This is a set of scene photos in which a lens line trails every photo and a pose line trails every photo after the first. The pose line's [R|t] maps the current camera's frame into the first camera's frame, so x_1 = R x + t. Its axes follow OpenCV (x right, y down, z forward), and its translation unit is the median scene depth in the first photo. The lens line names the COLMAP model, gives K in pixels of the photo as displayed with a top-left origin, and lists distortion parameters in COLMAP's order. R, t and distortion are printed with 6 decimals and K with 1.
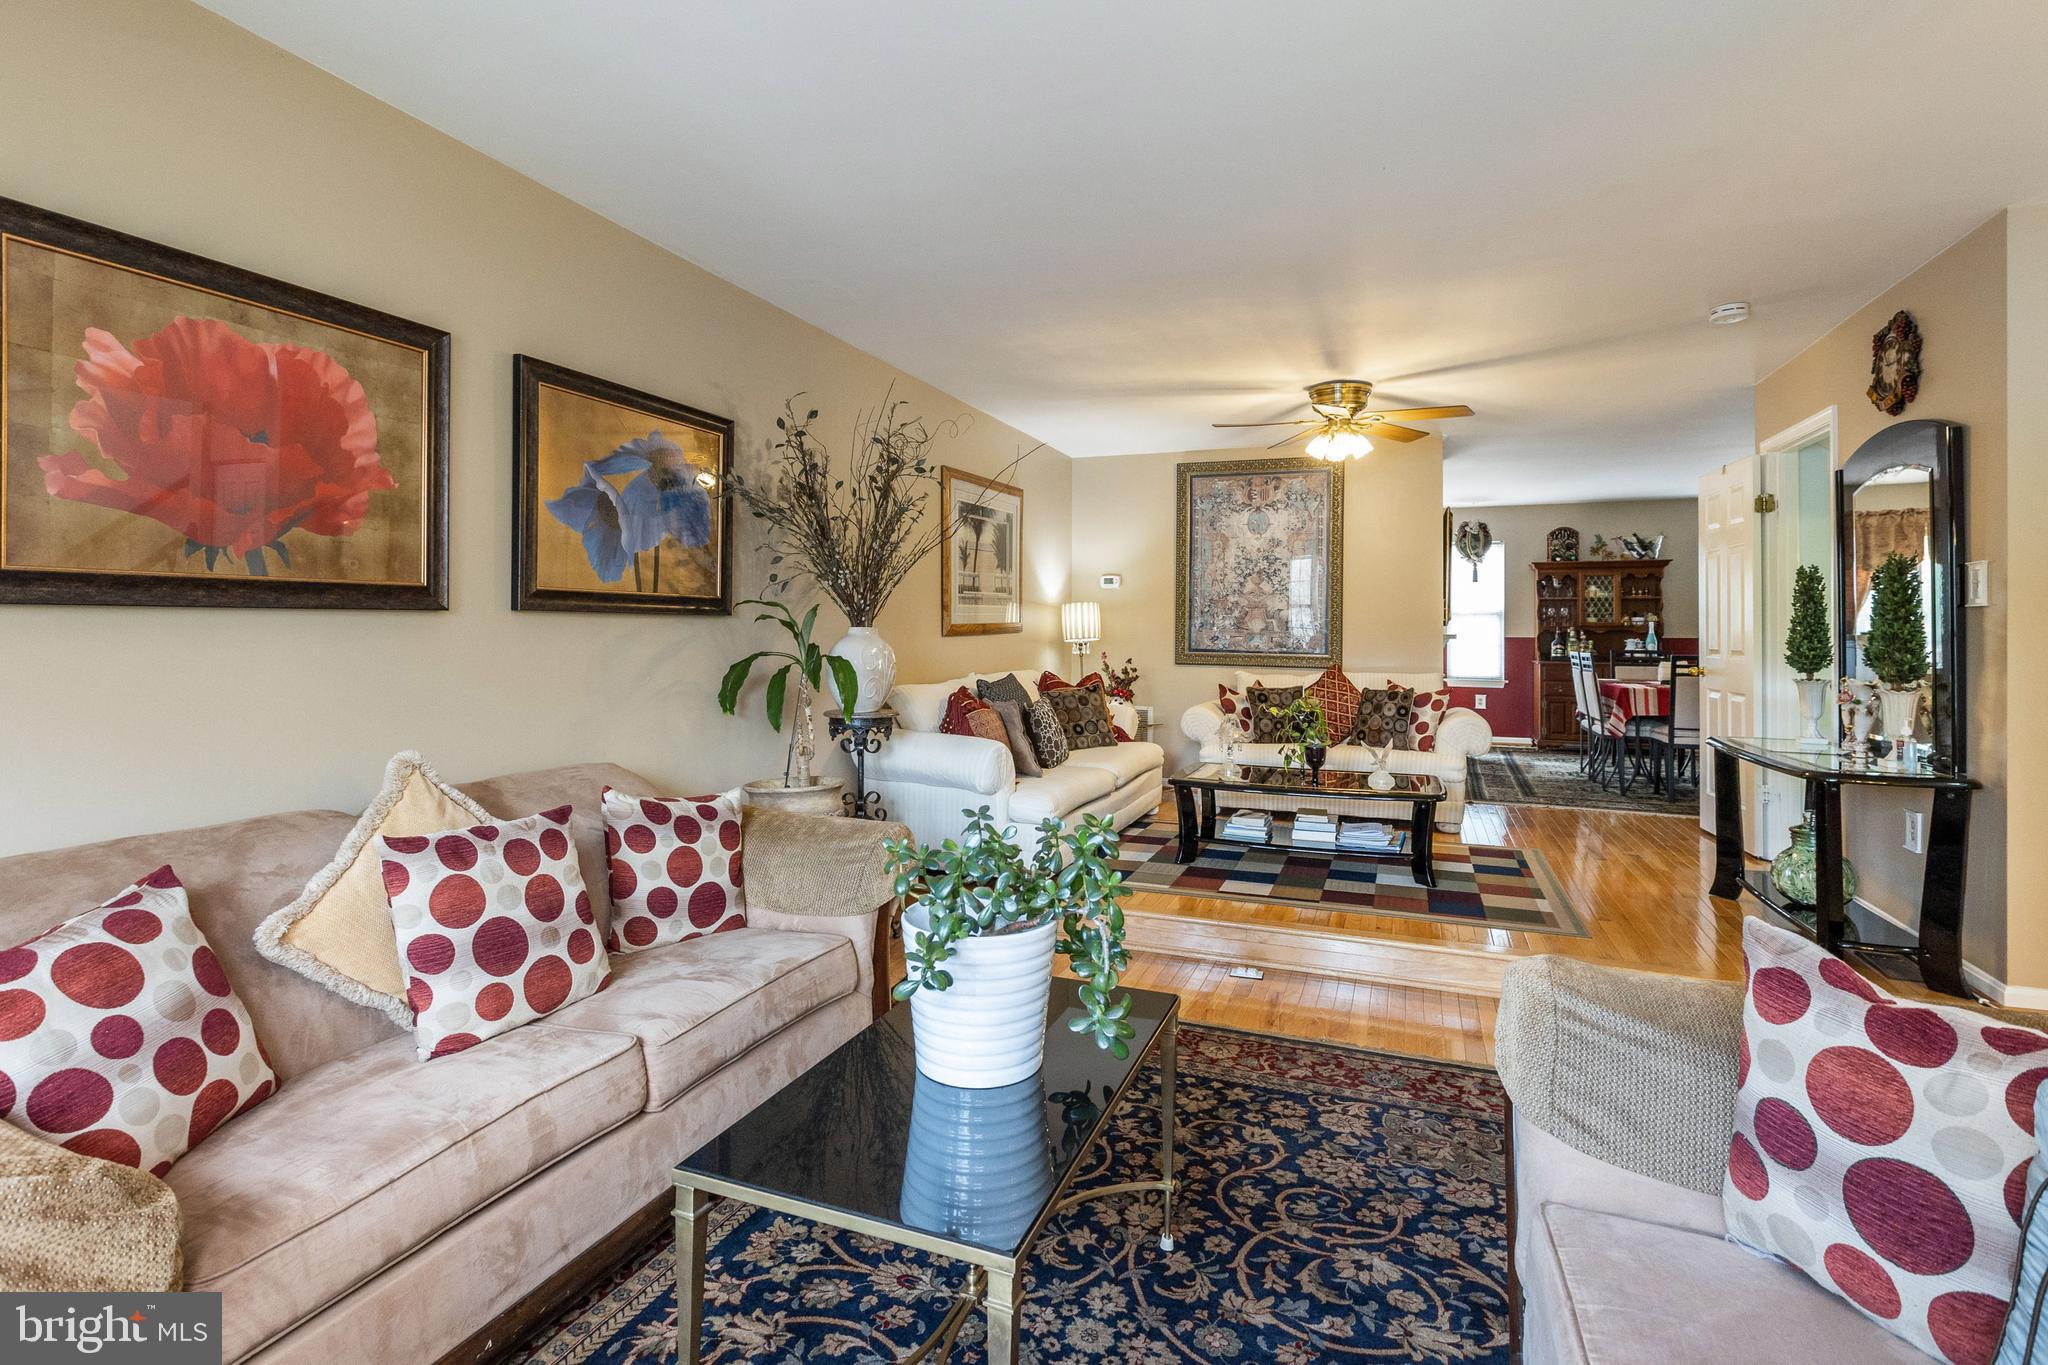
lens RADIAL K [[959.8, 0, 1023.1], [0, 959.8, 631.2], [0, 0, 1]] dist [-0.002094, -0.000523]
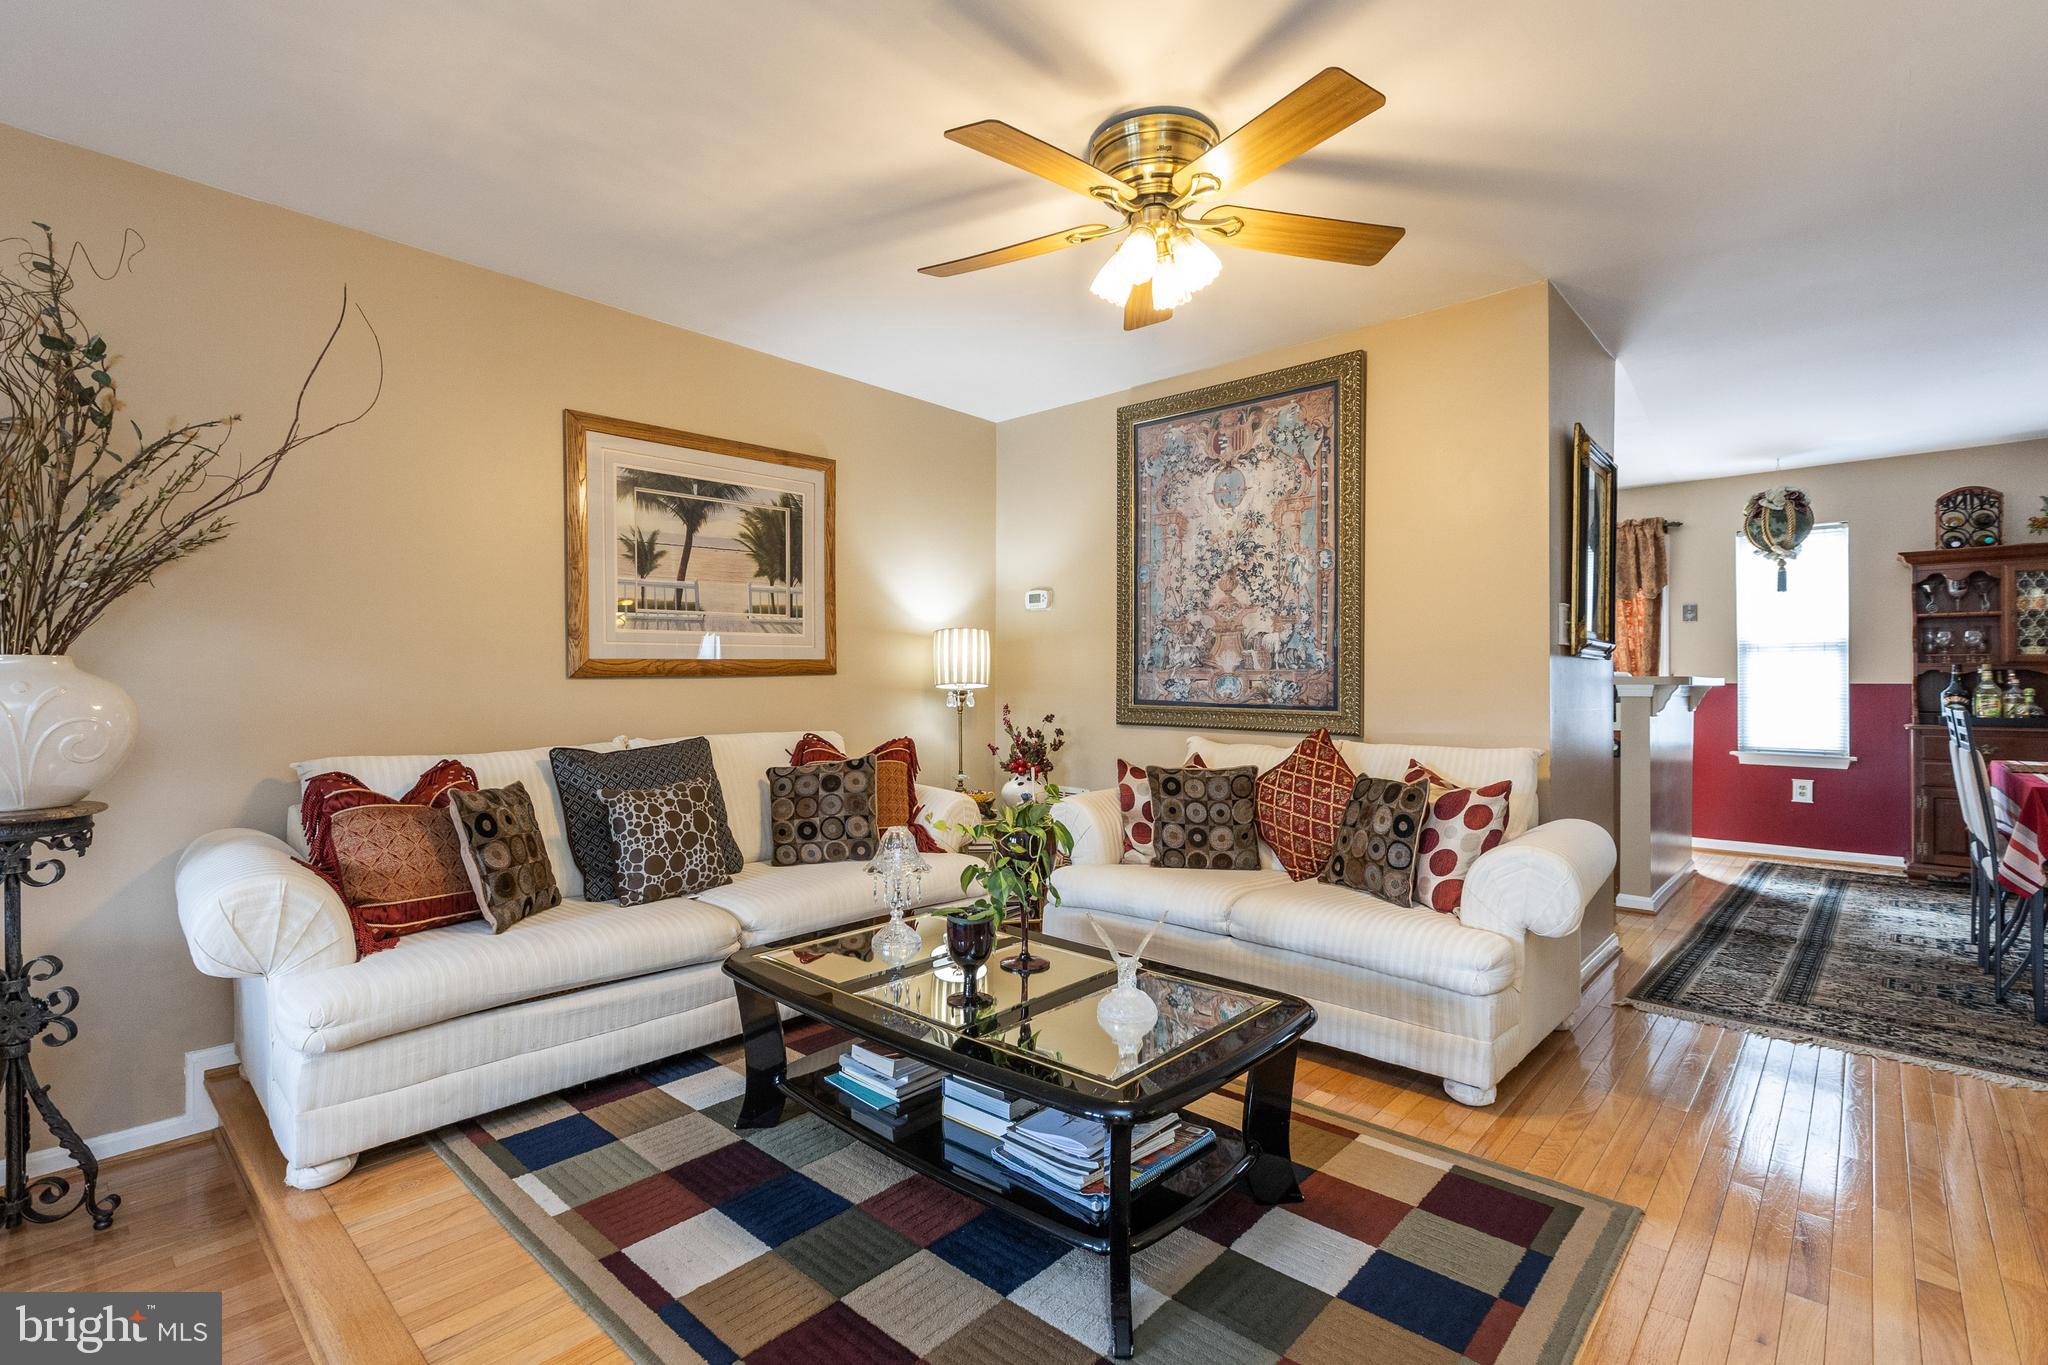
lens RADIAL K [[930.3, 0, 1024.0], [0, 930.3, 682.5], [0, 0, 1]] dist [0.000421, -0.000158]
pose [[0.937848, -0.004501, -0.347016, 0.323859], [0.003087, 0.999985, -0.004627, 0.009765], [0.347032, 0.003268, 0.937848, 0.412572]]
